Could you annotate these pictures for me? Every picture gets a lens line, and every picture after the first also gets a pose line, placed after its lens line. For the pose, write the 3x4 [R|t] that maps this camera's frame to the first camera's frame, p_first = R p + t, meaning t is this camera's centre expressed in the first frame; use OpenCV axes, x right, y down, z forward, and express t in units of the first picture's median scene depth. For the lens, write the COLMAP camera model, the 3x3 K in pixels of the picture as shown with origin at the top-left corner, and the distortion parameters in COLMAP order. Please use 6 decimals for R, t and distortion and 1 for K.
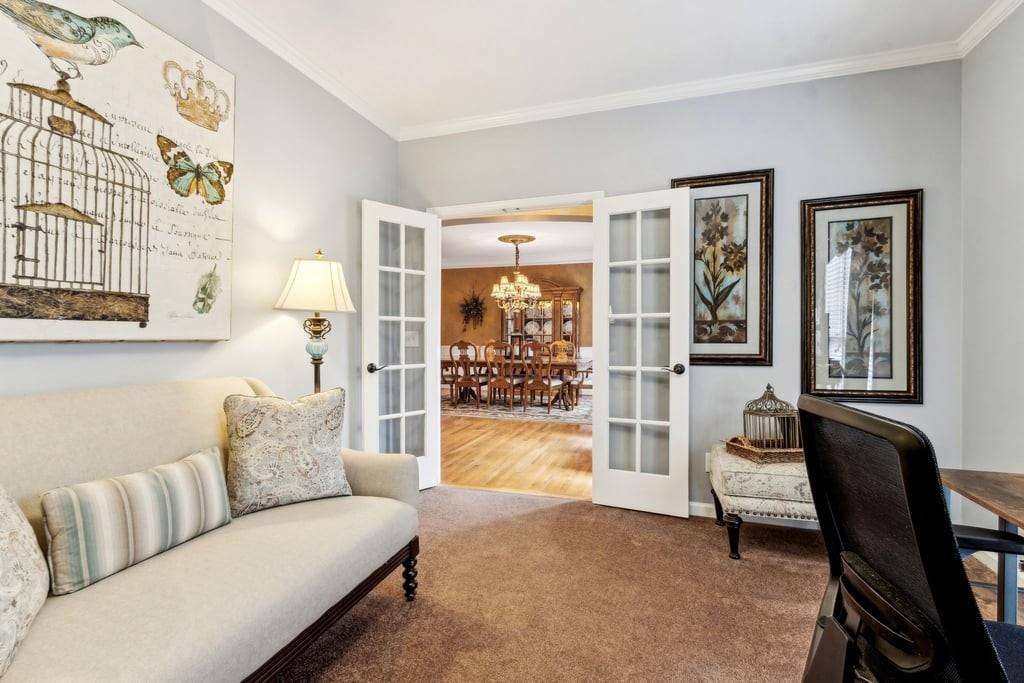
lens RADIAL K [[470.6, 0, 513.5], [0, 470.6, 339.1], [0, 0, 1]] dist [0.004246, -0.002044]
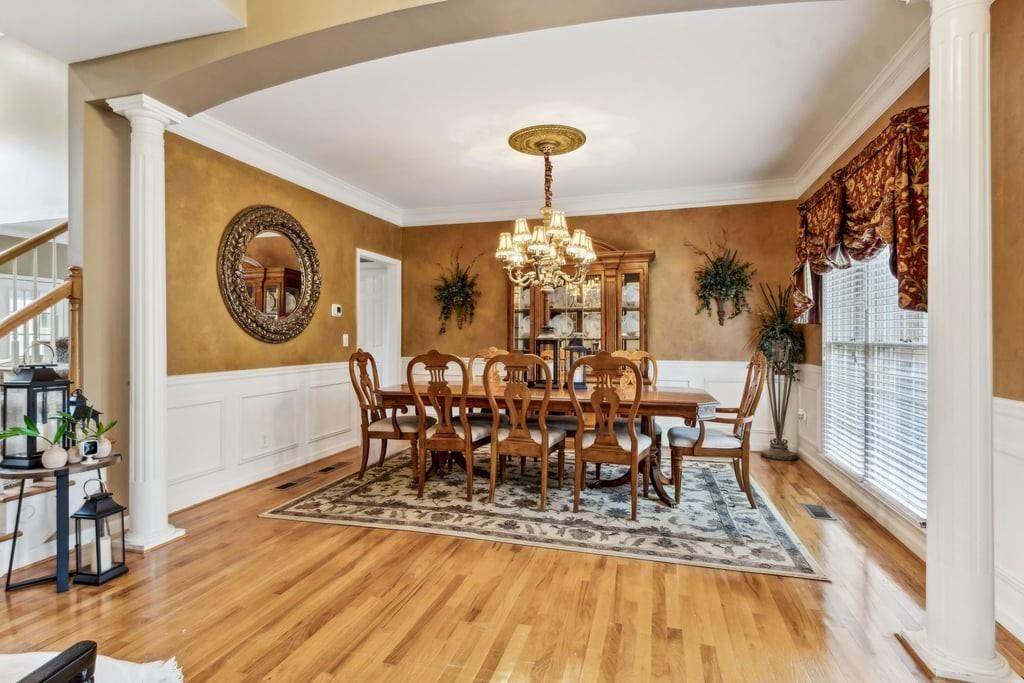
lens RADIAL K [[506.1, 0, 505.9], [0, 506.1, 338.8], [0, 0, 1]] dist [0.002441, -0.000393]
pose [[0.999897, -0.000490, 0.014328, -0.043922], [0.000689, 0.999903, -0.013886, -0.000481], [-0.014319, 0.013894, 0.999801, 0.475685]]
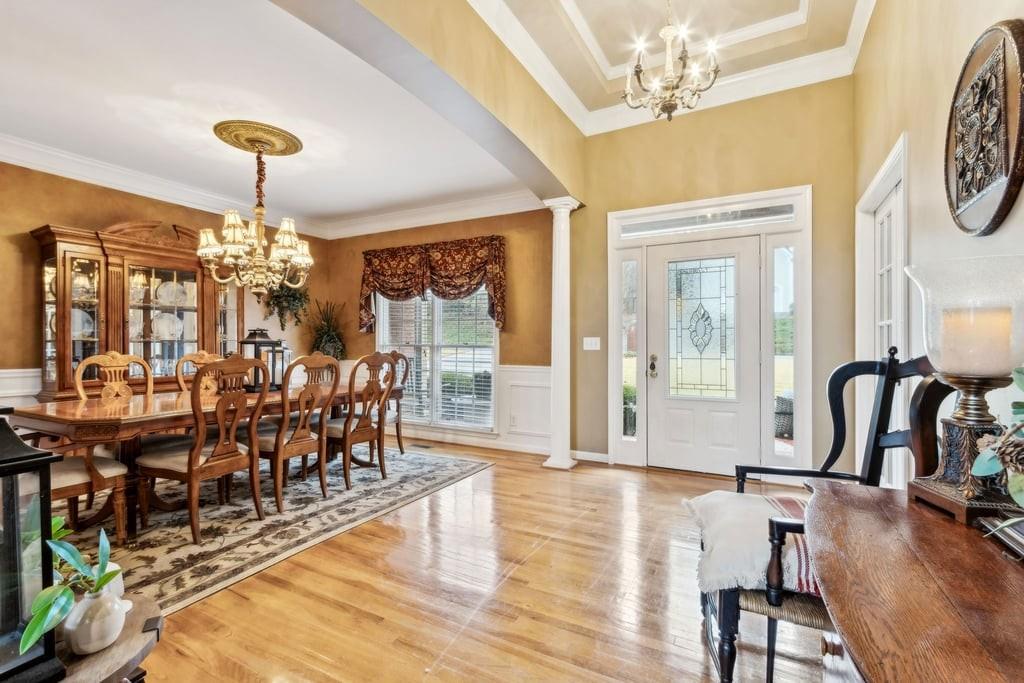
lens RADIAL K [[470.6, 0, 507.9], [0, 470.6, 343.3], [0, 0, 1]] dist [0.004246, -0.002044]
pose [[0.191557, -0.001573, 0.981480, -0.409706], [0.008005, 0.999968, 0.000041, -0.003905], [-0.981449, 0.007849, 0.191564, 0.659325]]
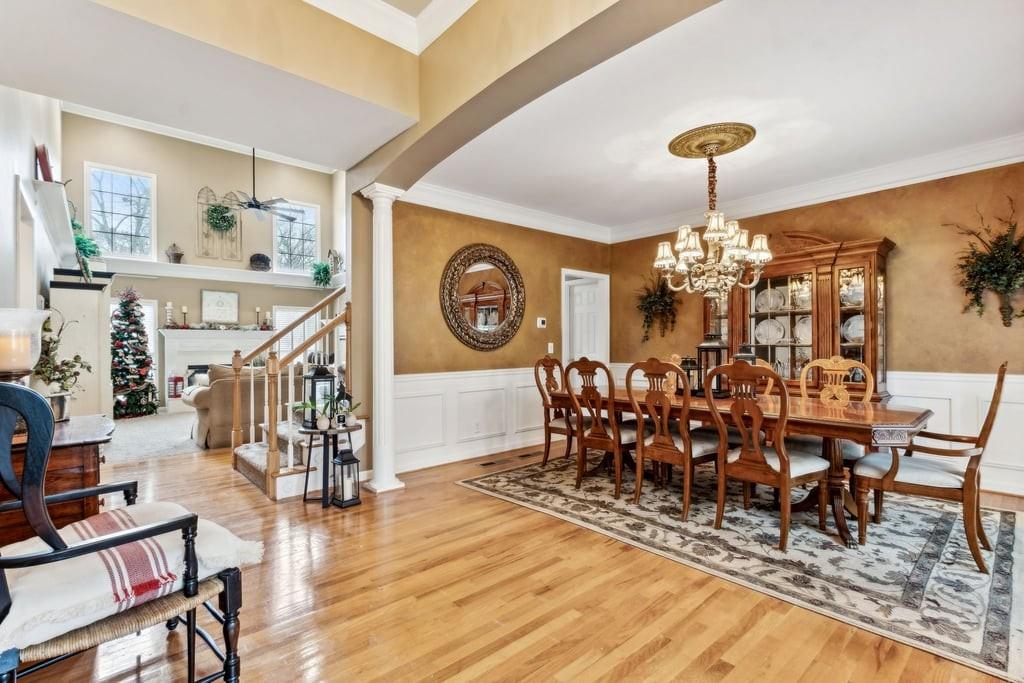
lens RADIAL K [[470.6, 0, 503.7], [0, 470.6, 343.0], [0, 0, 1]] dist [0.004246, -0.002044]
pose [[0.852781, -0.009512, -0.522182, 0.074215], [-0.000748, 0.999811, -0.019434, -0.001679], [0.522268, 0.016964, 0.852613, 0.489269]]
